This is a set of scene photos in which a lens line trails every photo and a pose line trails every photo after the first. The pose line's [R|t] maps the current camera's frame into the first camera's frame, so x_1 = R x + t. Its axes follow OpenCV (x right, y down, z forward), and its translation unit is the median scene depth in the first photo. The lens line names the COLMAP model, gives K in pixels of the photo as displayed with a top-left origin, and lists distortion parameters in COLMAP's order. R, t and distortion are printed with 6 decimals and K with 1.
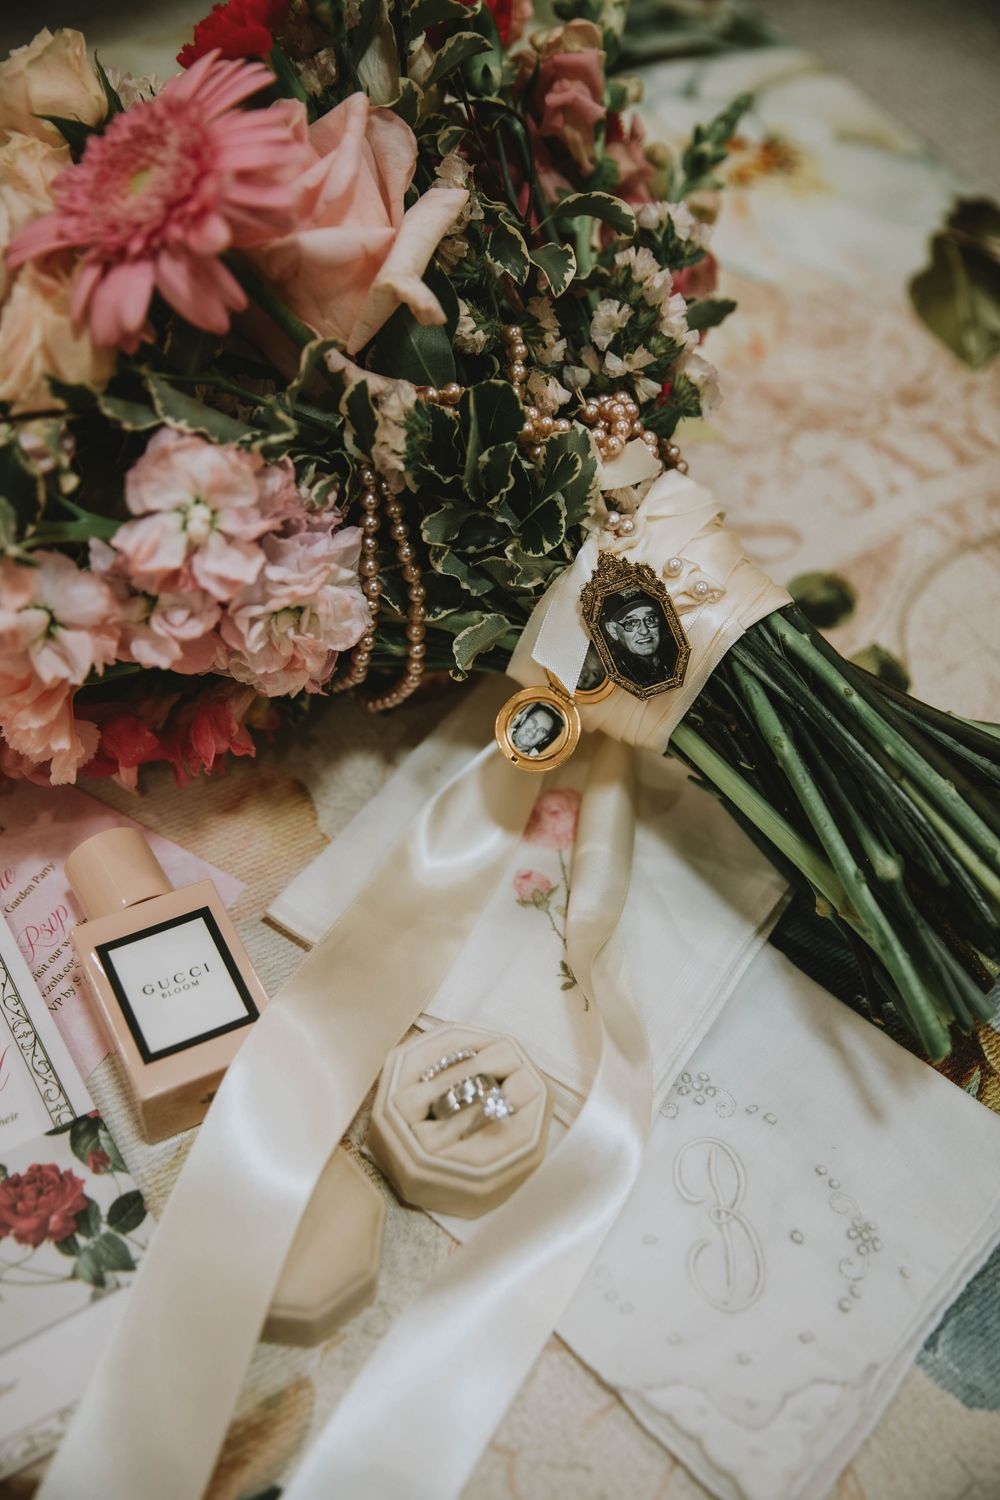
lens RADIAL K [[1480.4, 0, 500.0], [0, 1480.4, 750.0], [0, 0, 1]] dist [-0.050385, -0.000114]
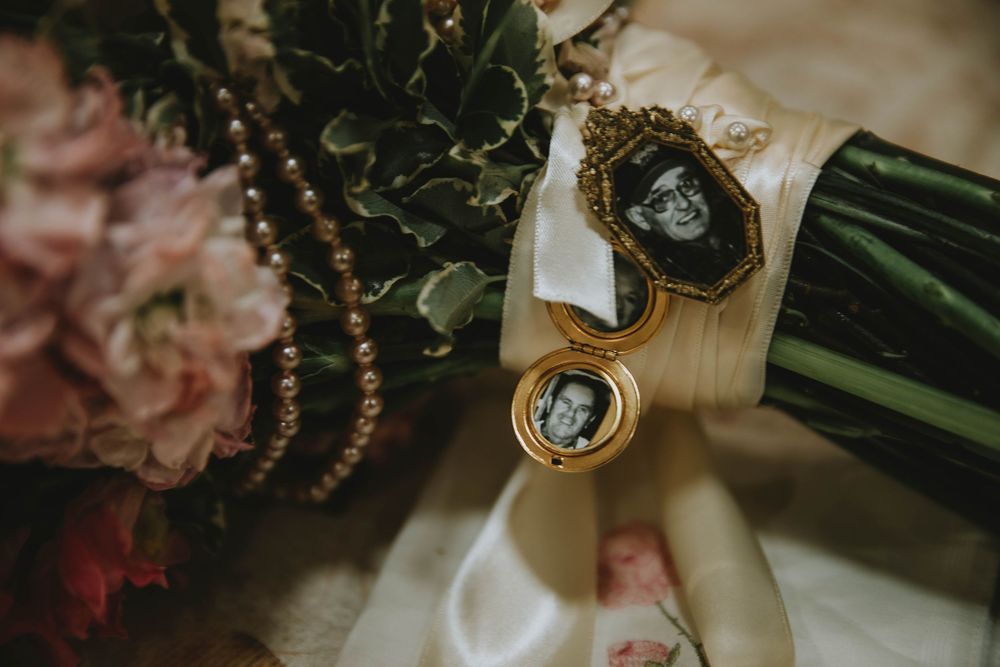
lens RADIAL K [[1691.3, 0, 500.0], [0, 1691.3, 333.5], [0, 0, 1]] dist [-0.016358, -0.060991]
pose [[0.948854, -0.291660, 0.120875, -0.090220], [0.313484, 0.915799, -0.251077, 0.137917], [-0.037468, 0.276128, 0.960390, 0.277861]]
